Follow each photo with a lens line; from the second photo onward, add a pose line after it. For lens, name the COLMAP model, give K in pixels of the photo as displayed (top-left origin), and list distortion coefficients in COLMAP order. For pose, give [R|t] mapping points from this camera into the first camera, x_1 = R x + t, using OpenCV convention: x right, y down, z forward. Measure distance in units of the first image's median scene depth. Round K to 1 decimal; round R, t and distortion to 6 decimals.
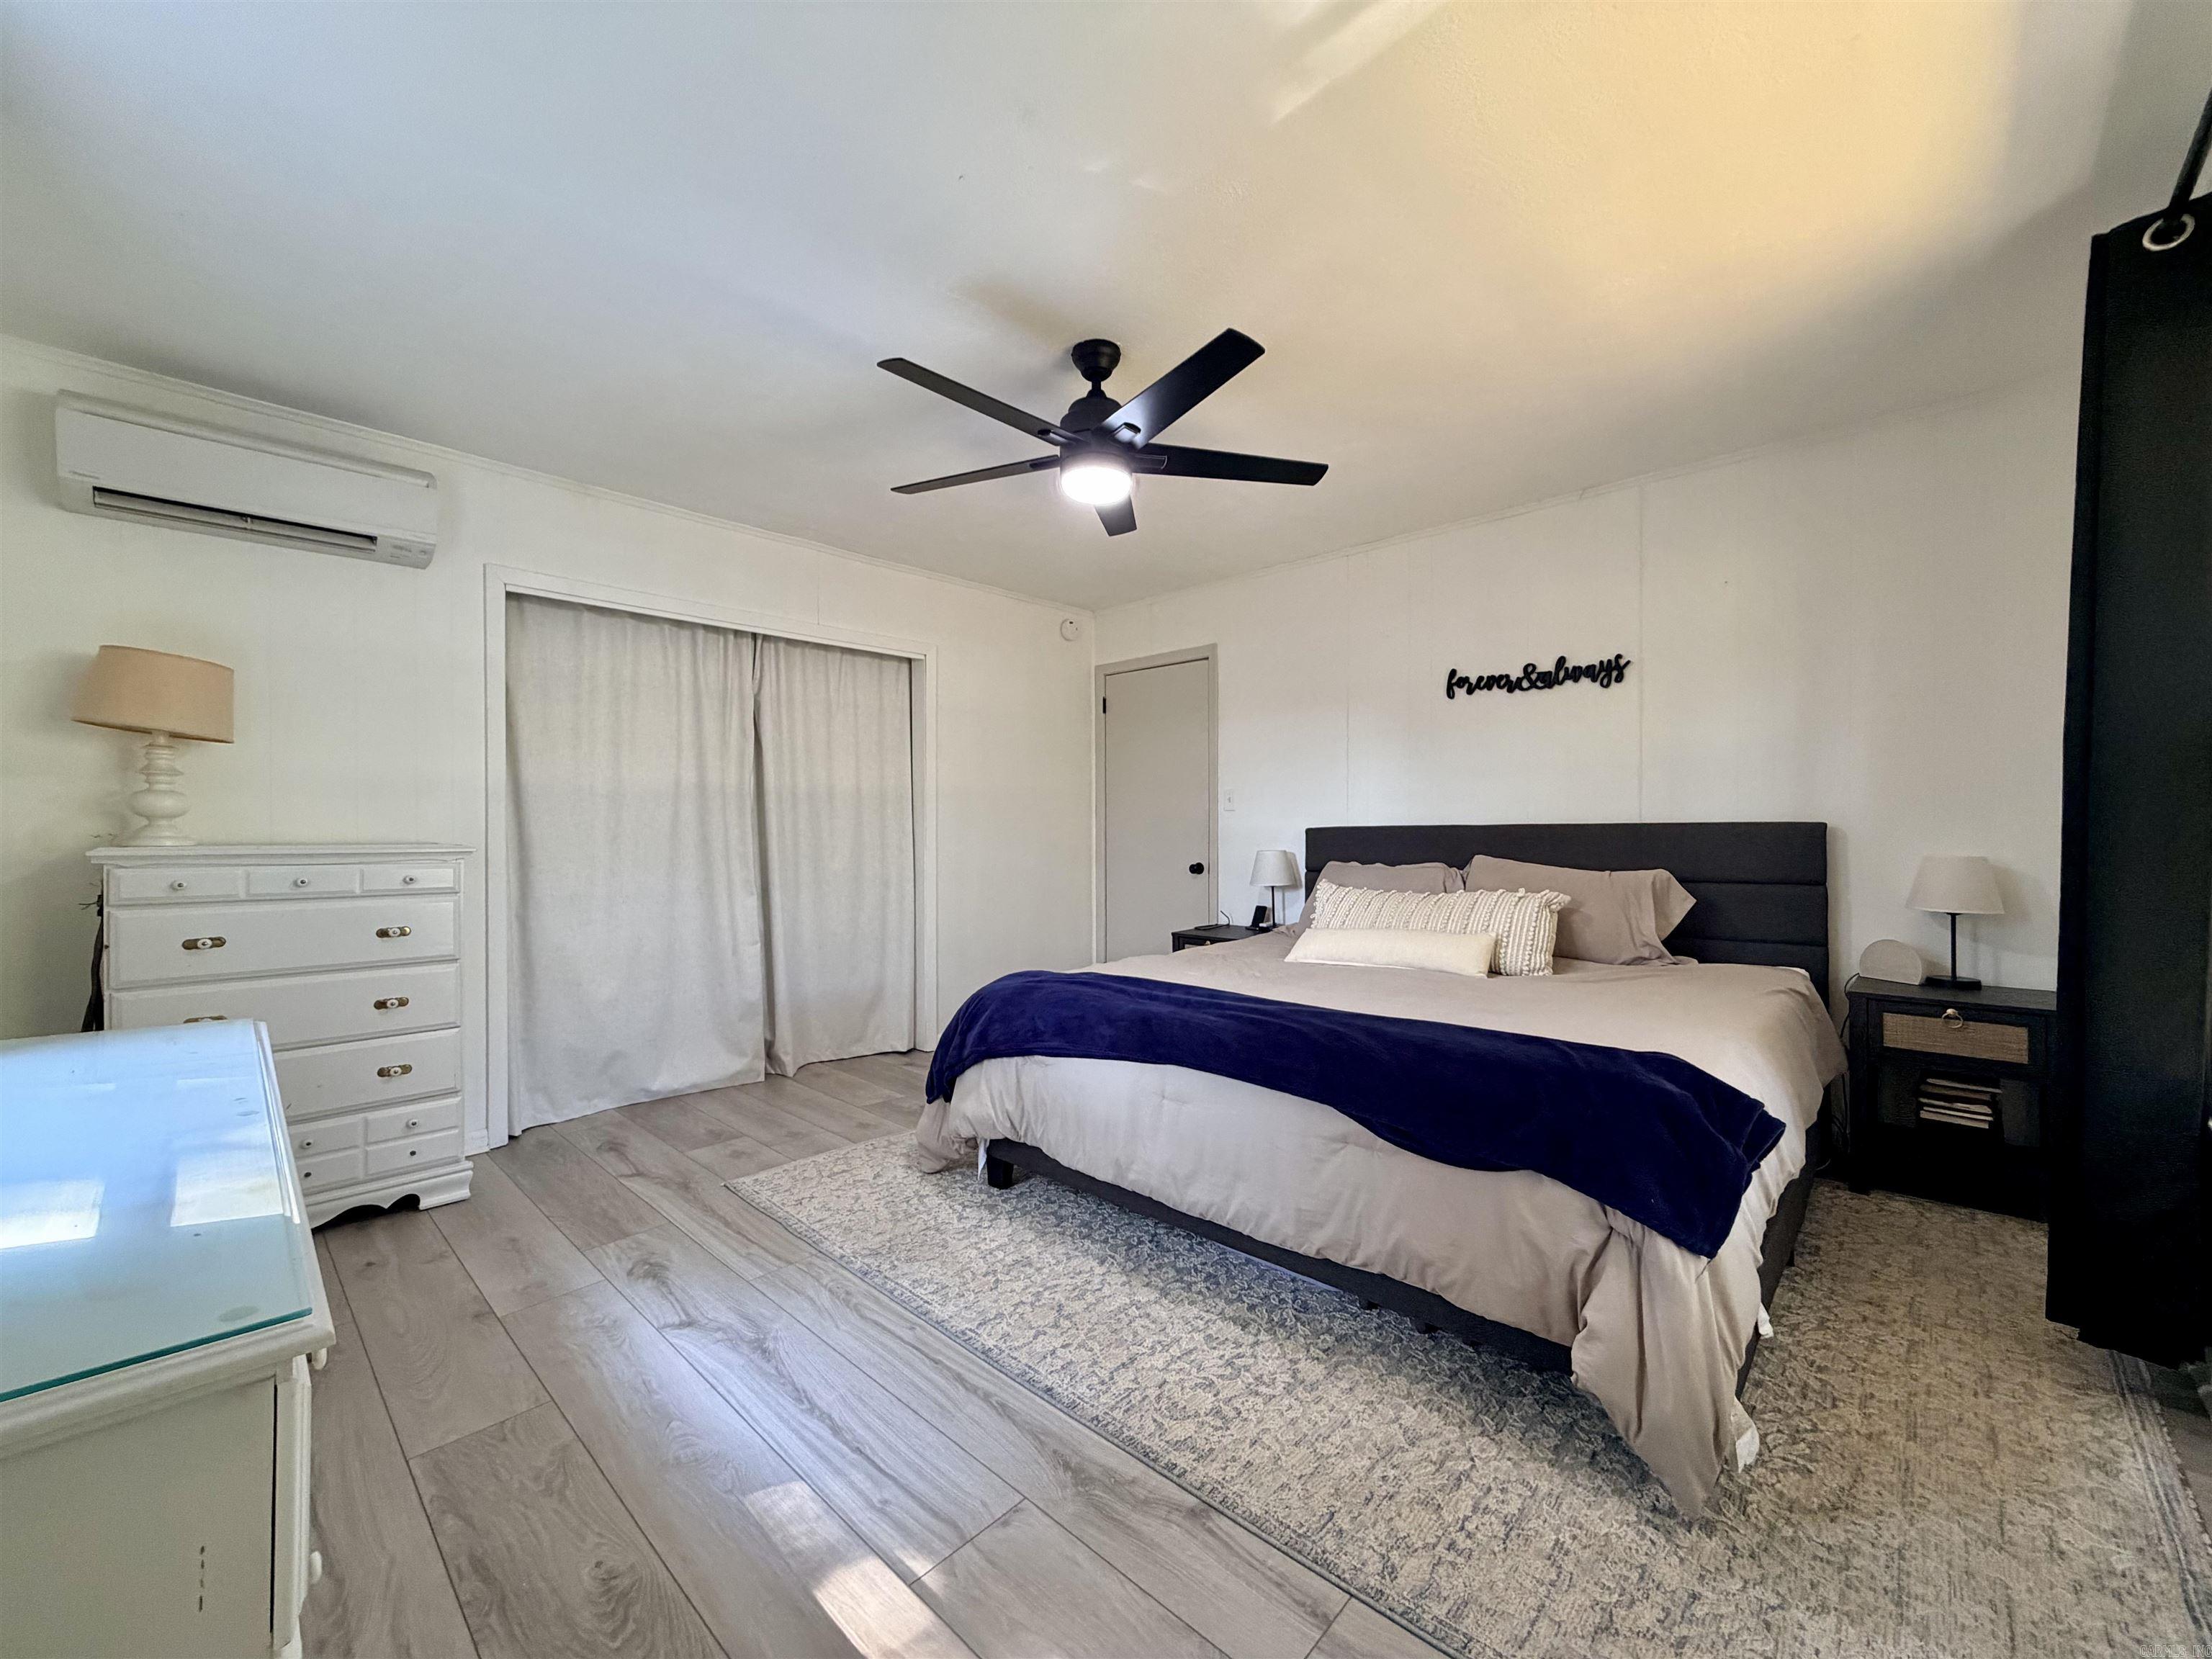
lens RADIAL K [[879.2, 0, 1106.0], [0, 879.2, 829.5], [0, 0, 1]] dist [0.001947, 0.000131]
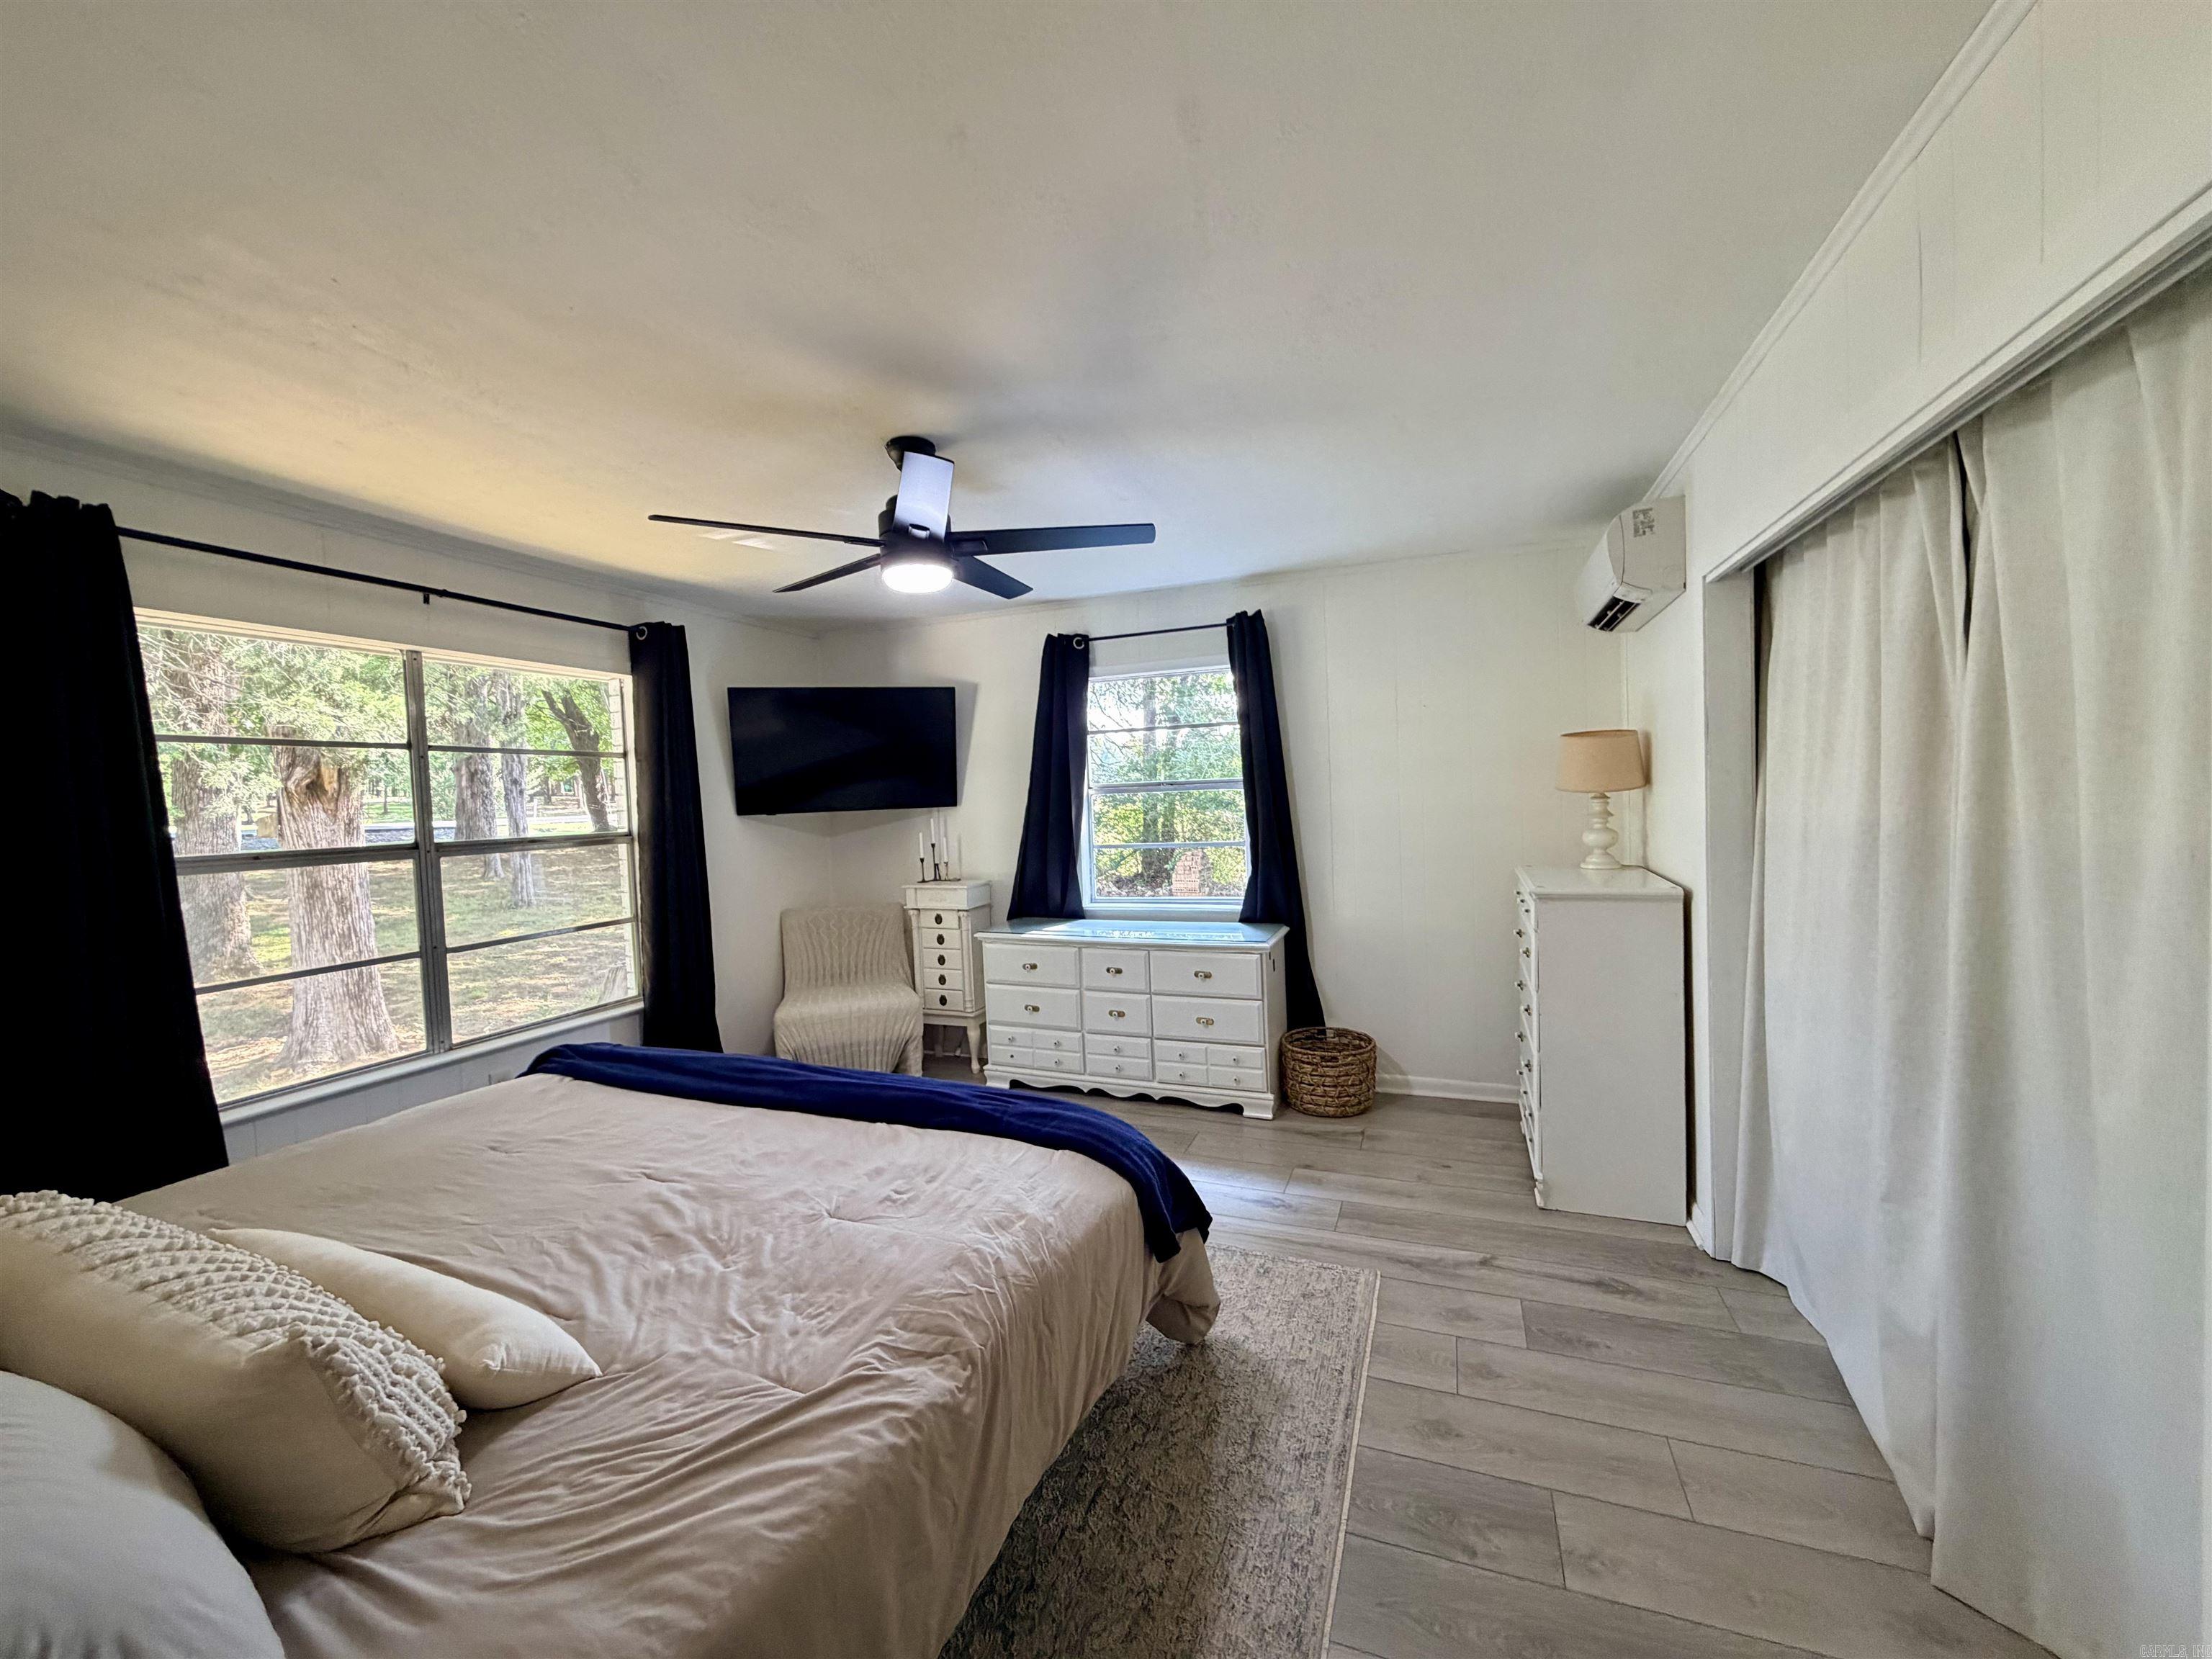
lens RADIAL K [[879.2, 0, 1106.0], [0, 879.2, 829.5], [0, 0, 1]] dist [0.001947, 0.000131]
pose [[-0.931126, 0.055945, -0.360382, 0.133397], [0.045262, 0.998251, 0.038024, -0.105611], [0.361879, 0.019094, -0.932030, 1.585816]]
